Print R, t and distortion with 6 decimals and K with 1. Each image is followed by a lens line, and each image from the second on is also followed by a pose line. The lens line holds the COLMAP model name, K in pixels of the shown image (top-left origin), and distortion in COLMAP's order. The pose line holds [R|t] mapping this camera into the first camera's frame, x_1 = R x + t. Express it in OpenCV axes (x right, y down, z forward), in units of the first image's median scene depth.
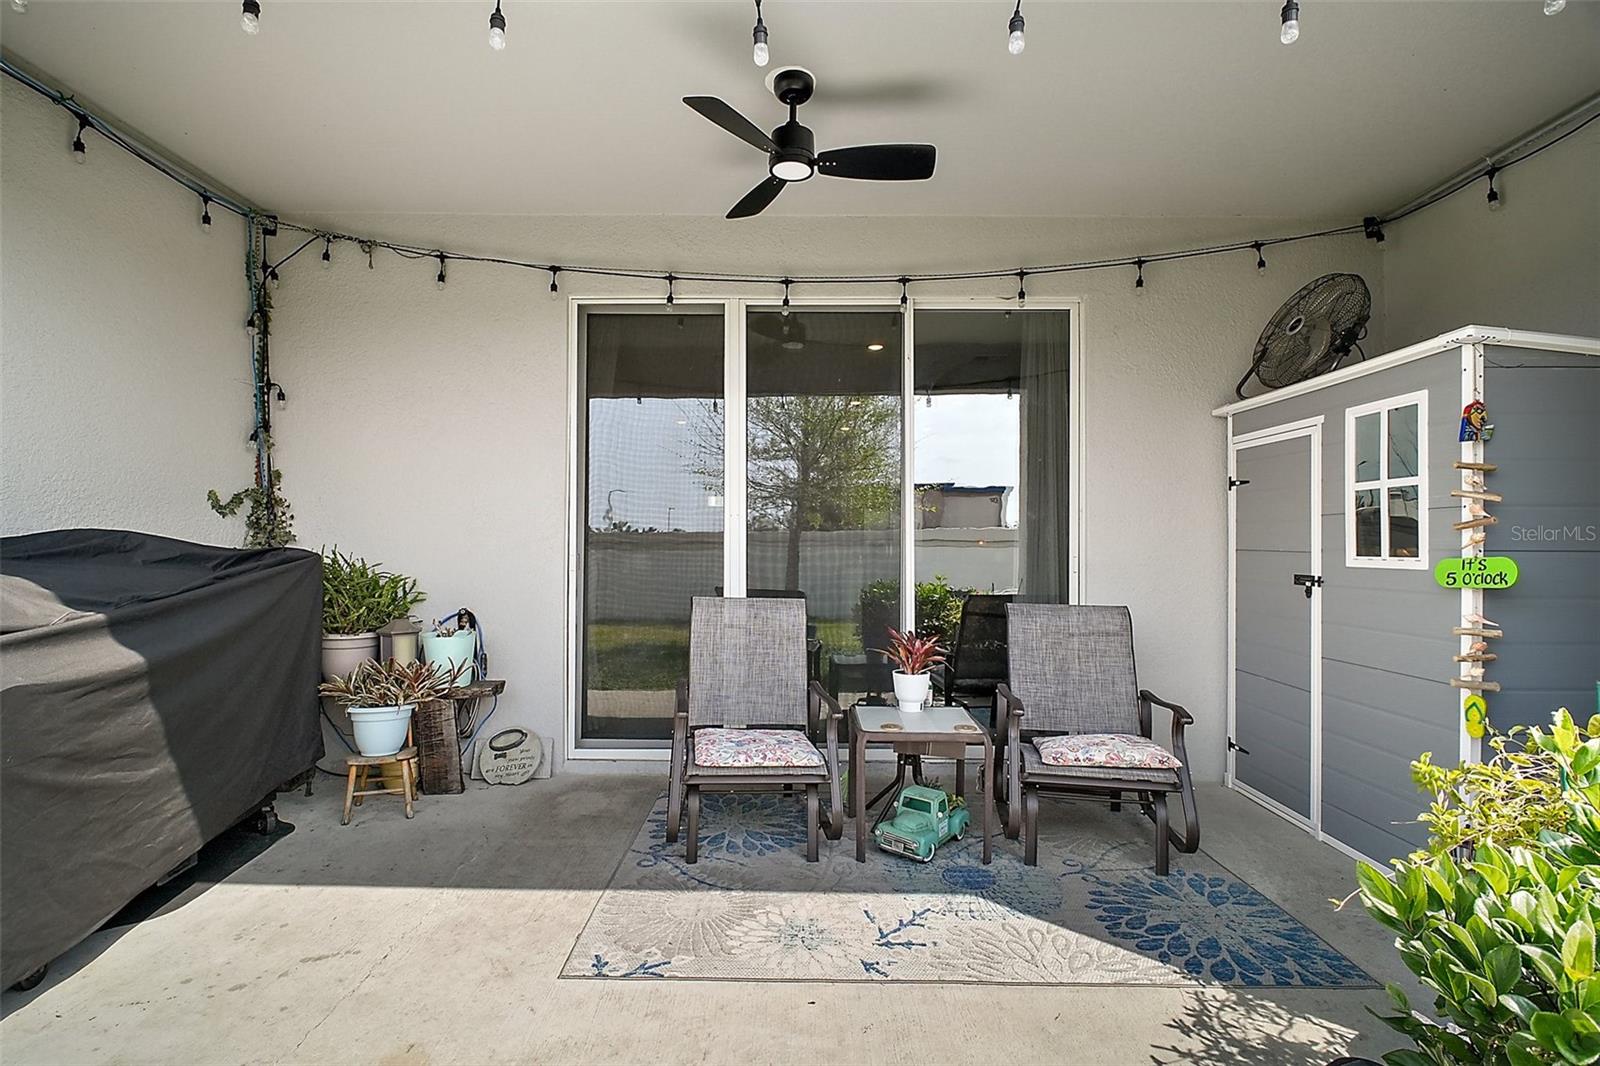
lens RADIAL K [[755.8, 0, 791.6], [0, 755.8, 539.8], [0, 0, 1]] dist [-0.002702, -0.001077]
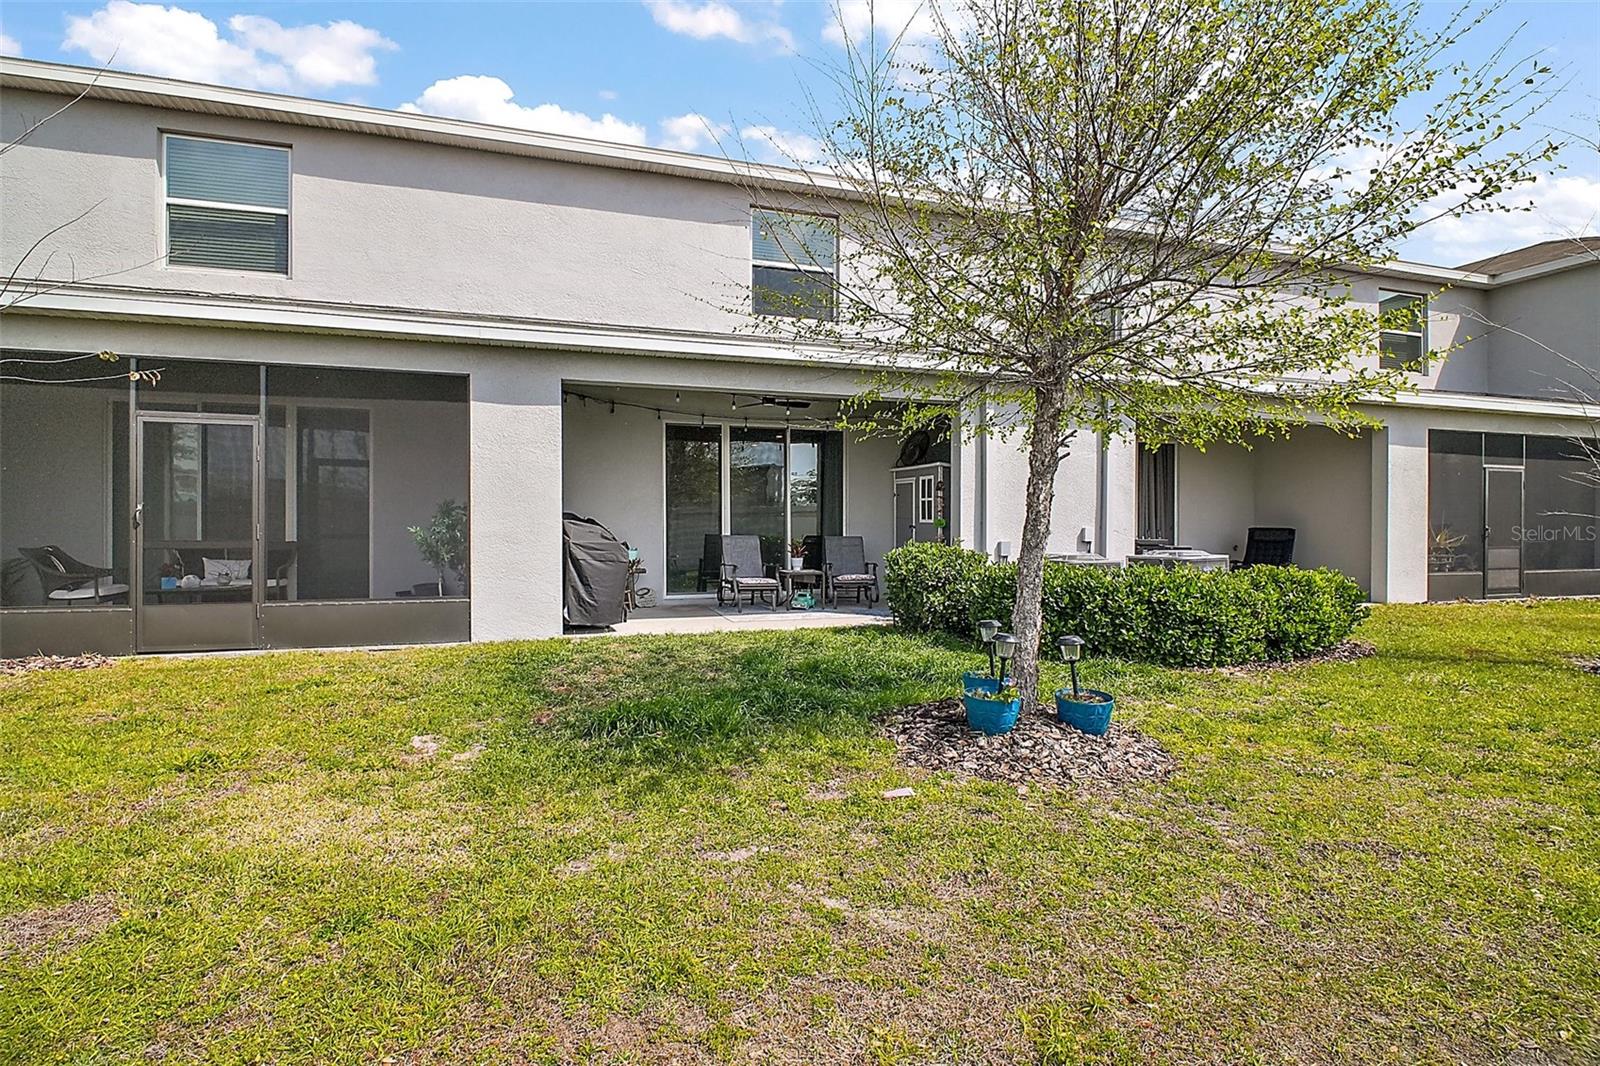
lens RADIAL K [[755.8, 0, 800.3], [0, 755.8, 522.9], [0, 0, 1]] dist [-0.002702, -0.001077]
pose [[0.946159, -0.003445, 0.323683, -0.904530], [0.000209, 0.999950, 0.010030, 0.002525], [-0.323701, -0.009422, 0.946112, -2.105911]]
